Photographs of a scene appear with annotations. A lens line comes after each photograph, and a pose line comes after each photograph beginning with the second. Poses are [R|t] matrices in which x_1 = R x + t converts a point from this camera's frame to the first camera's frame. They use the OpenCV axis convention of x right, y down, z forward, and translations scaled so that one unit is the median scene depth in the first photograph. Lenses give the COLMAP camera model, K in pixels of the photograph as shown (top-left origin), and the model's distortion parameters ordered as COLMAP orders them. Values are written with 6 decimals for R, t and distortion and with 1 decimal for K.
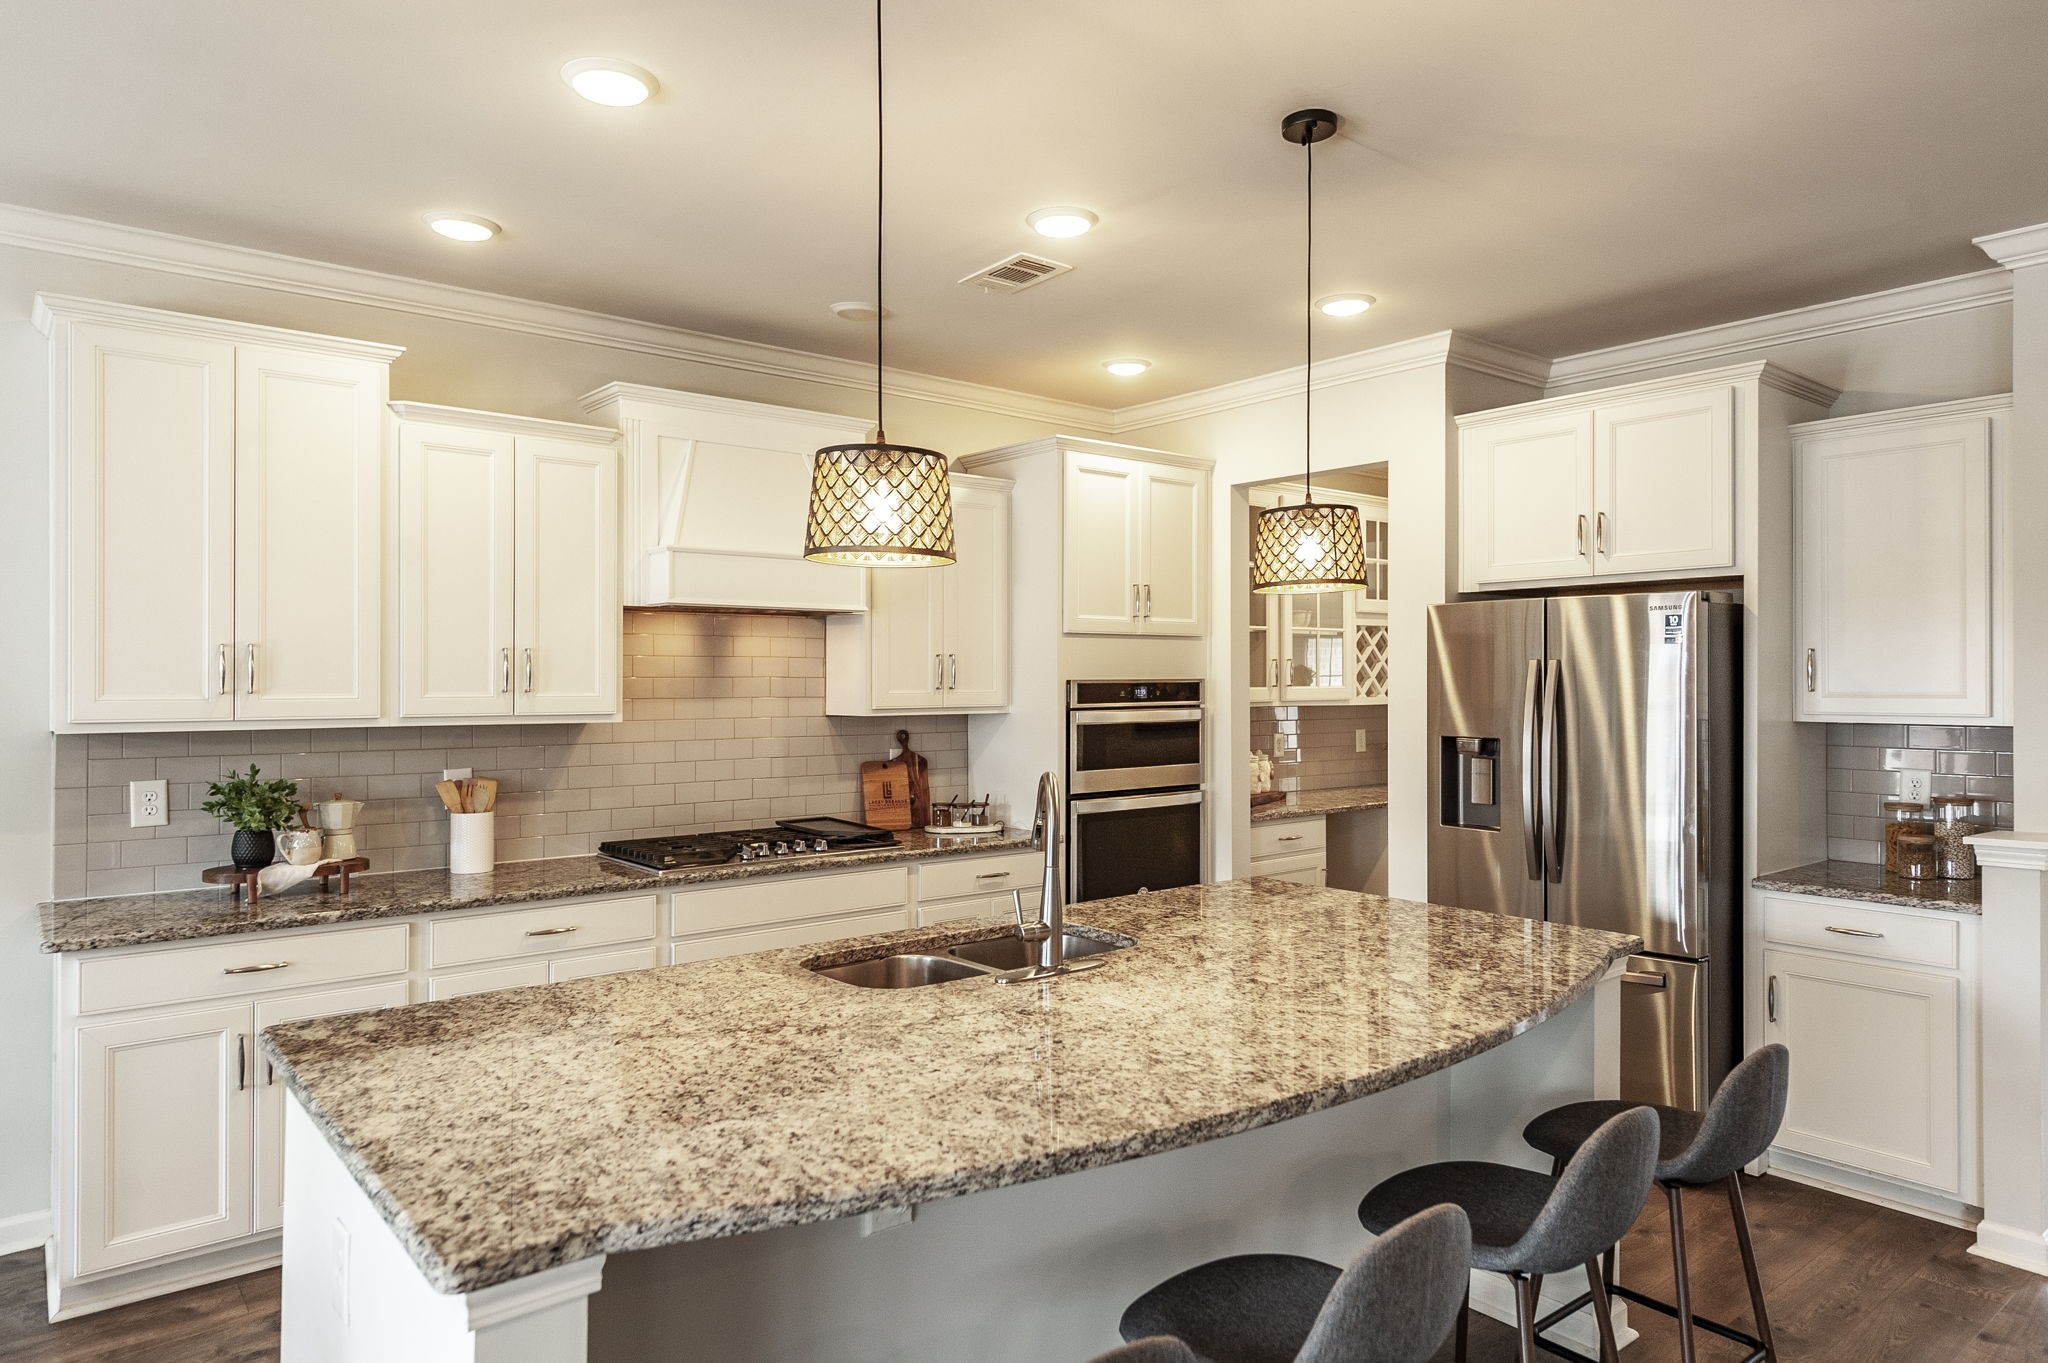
lens RADIAL K [[1262.2, 0, 1046.5], [0, 1262.2, 686.7], [0, 0, 1]] dist [0.025822, -0.000740]
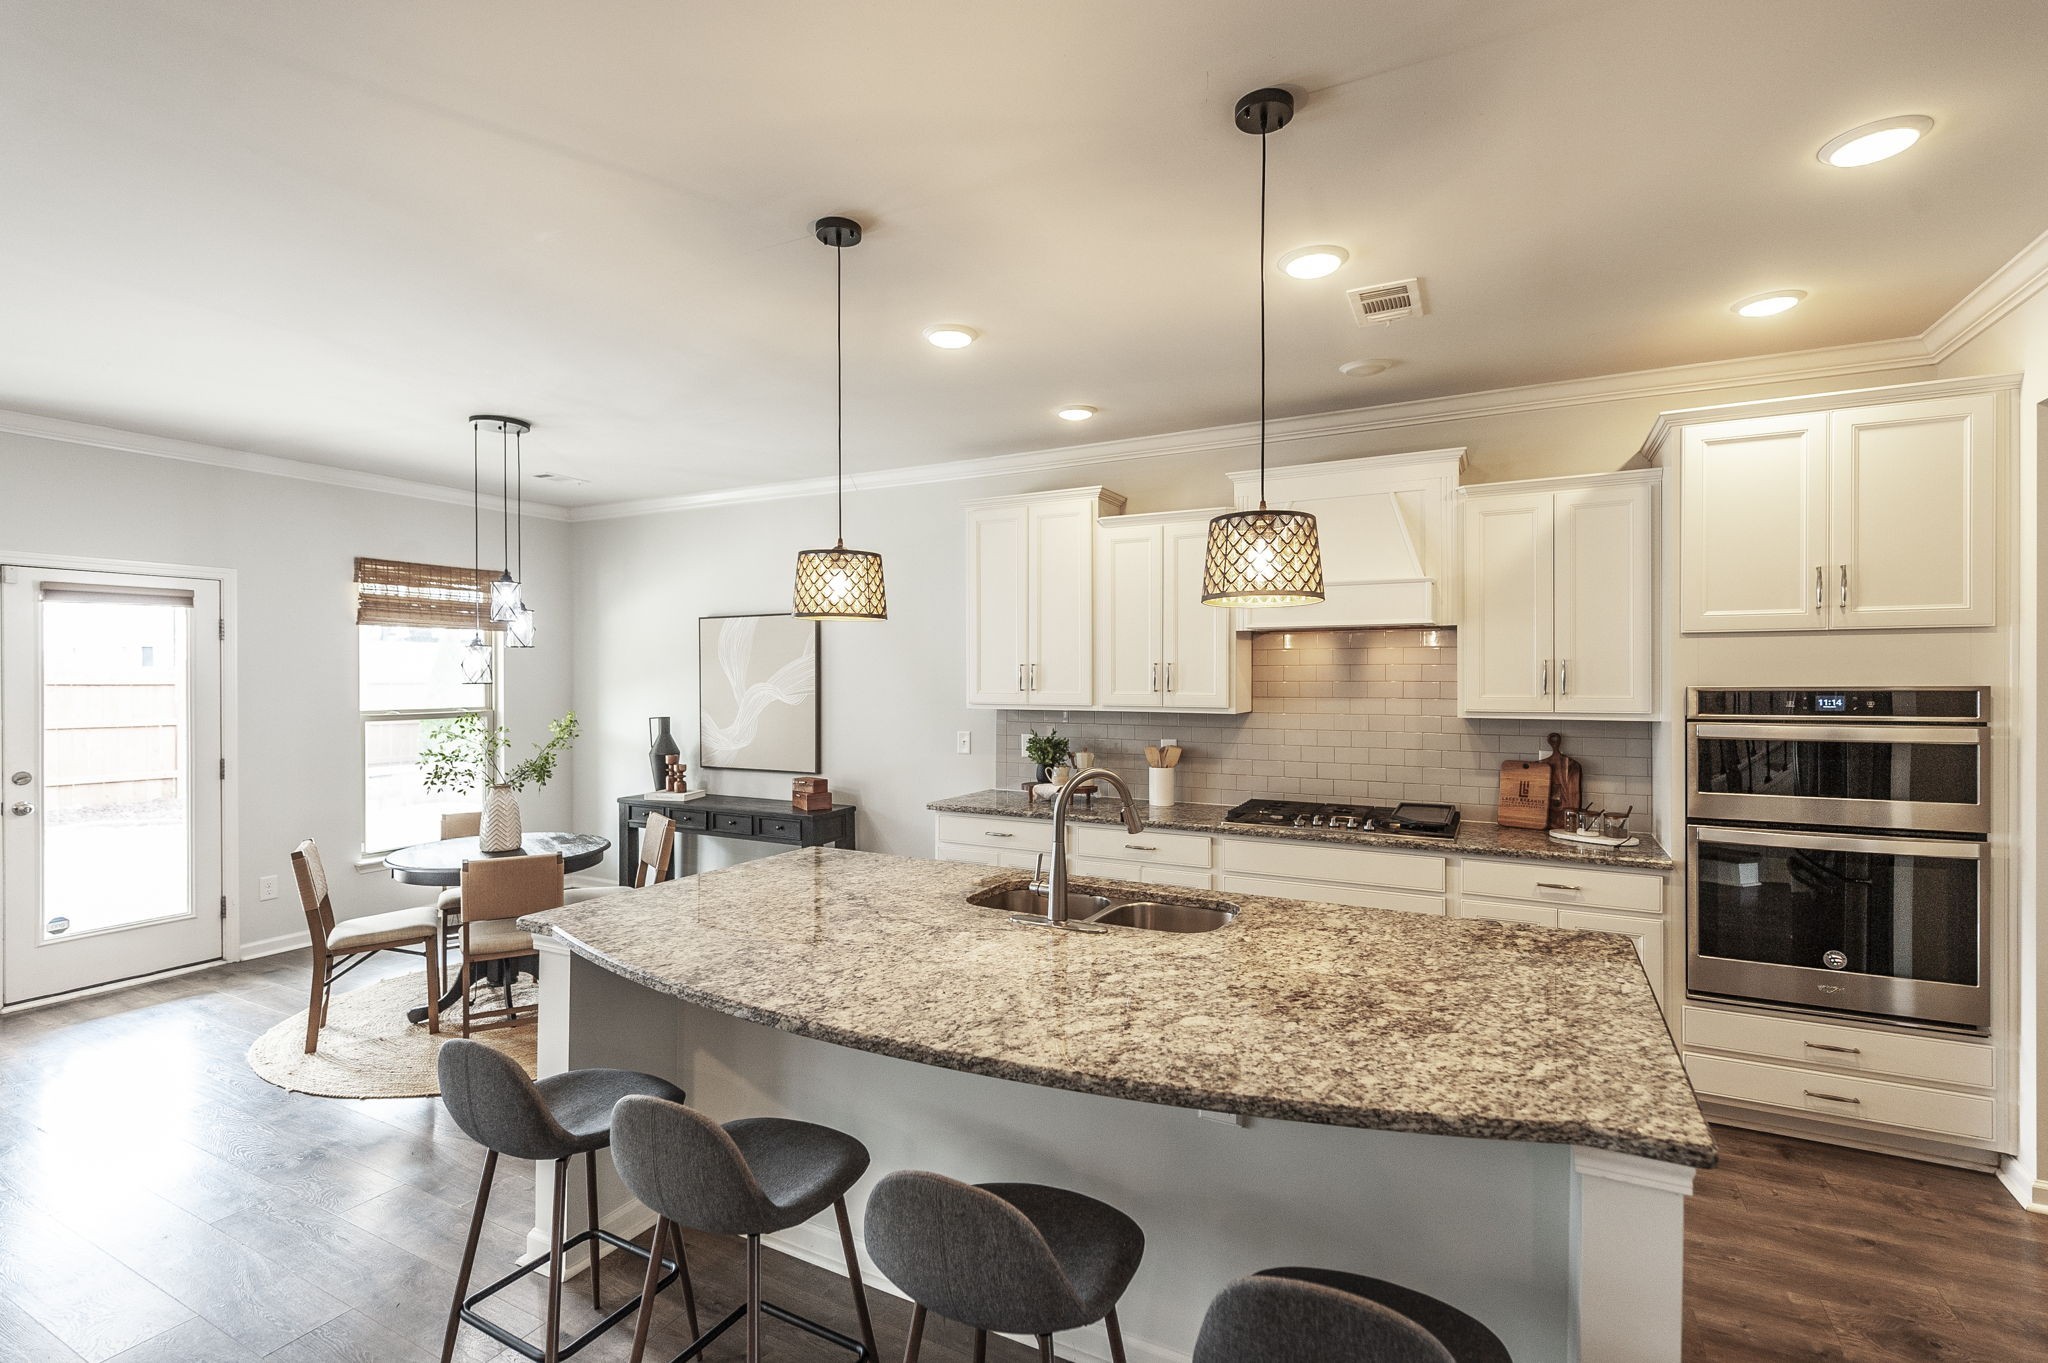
lens RADIAL K [[932.7, 0, 1013.0], [0, 932.7, 677.0], [0, 0, 1]] dist [0.011949, -0.000299]
pose [[0.379181, 0.002553, -0.925319, 0.465619], [-0.003278, 0.999994, 0.001416, -0.011896], [0.925317, 0.002496, 0.379187, 0.333947]]
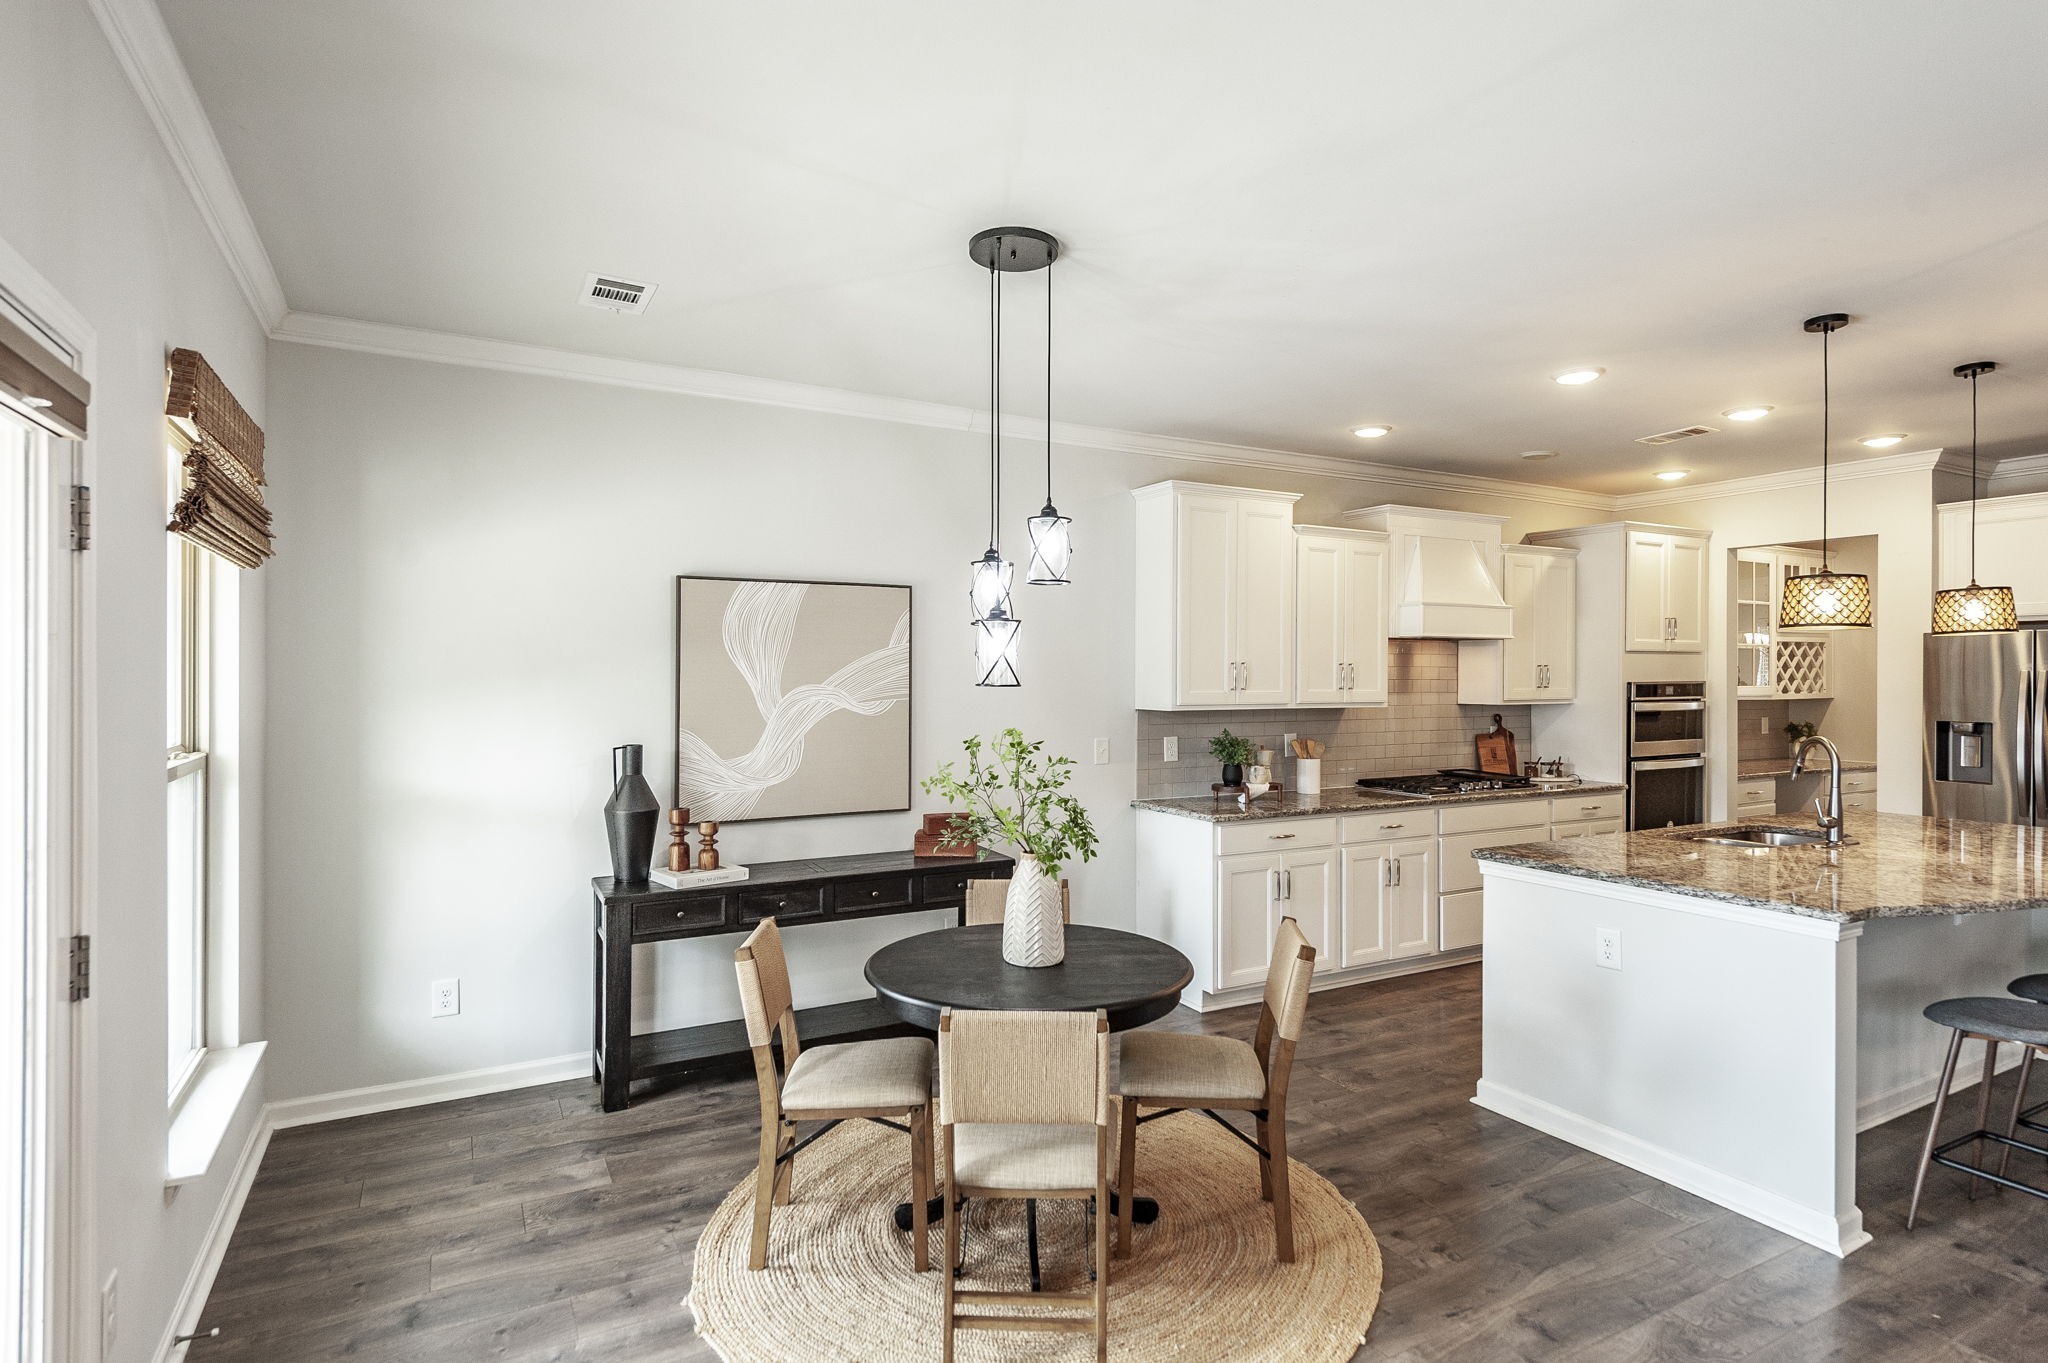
lens RADIAL K [[1060.8, 0, 1024.0], [0, 1060.8, 681.5], [0, 0, 1]] dist [0.004634, -0.000402]
pose [[0.981062, 0.004312, -0.193645, -0.470892], [-0.003823, 0.999988, 0.002901, -0.007227], [0.193656, -0.002106, 0.981067, -0.411695]]
